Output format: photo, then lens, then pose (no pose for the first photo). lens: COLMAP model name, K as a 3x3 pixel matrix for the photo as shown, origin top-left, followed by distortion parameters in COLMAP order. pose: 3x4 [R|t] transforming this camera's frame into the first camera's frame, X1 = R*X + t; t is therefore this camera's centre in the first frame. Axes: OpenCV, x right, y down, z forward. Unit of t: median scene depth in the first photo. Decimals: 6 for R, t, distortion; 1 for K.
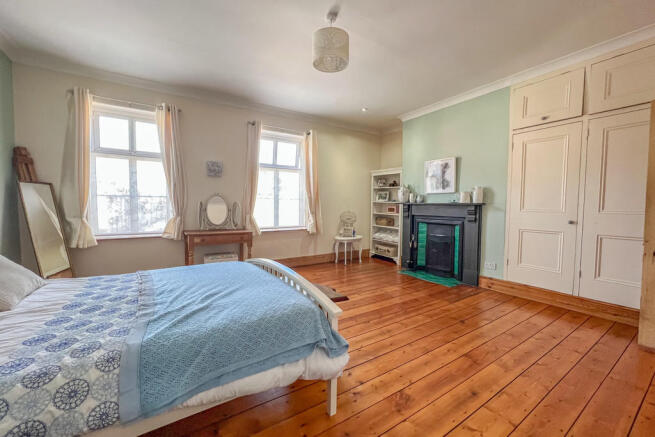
lens RADIAL K [[266.8, 0, 327.8], [0, 266.8, 221.5], [0, 0, 1]] dist [-0.019338, 0.004174]
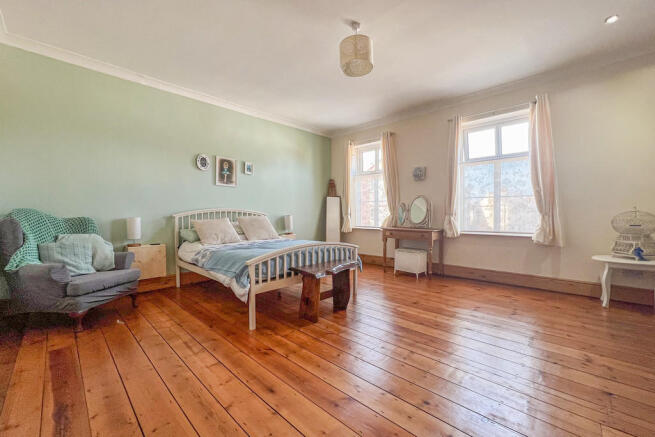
lens RADIAL K [[266.8, 0, 325.3], [0, 266.8, 223.3], [0, 0, 1]] dist [-0.019338, 0.004174]
pose [[0.211888, 0.043559, -0.976323, 0.496147], [-0.043852, 0.998424, 0.035028, -0.007722], [0.976310, 0.035392, 0.213464, 0.308297]]
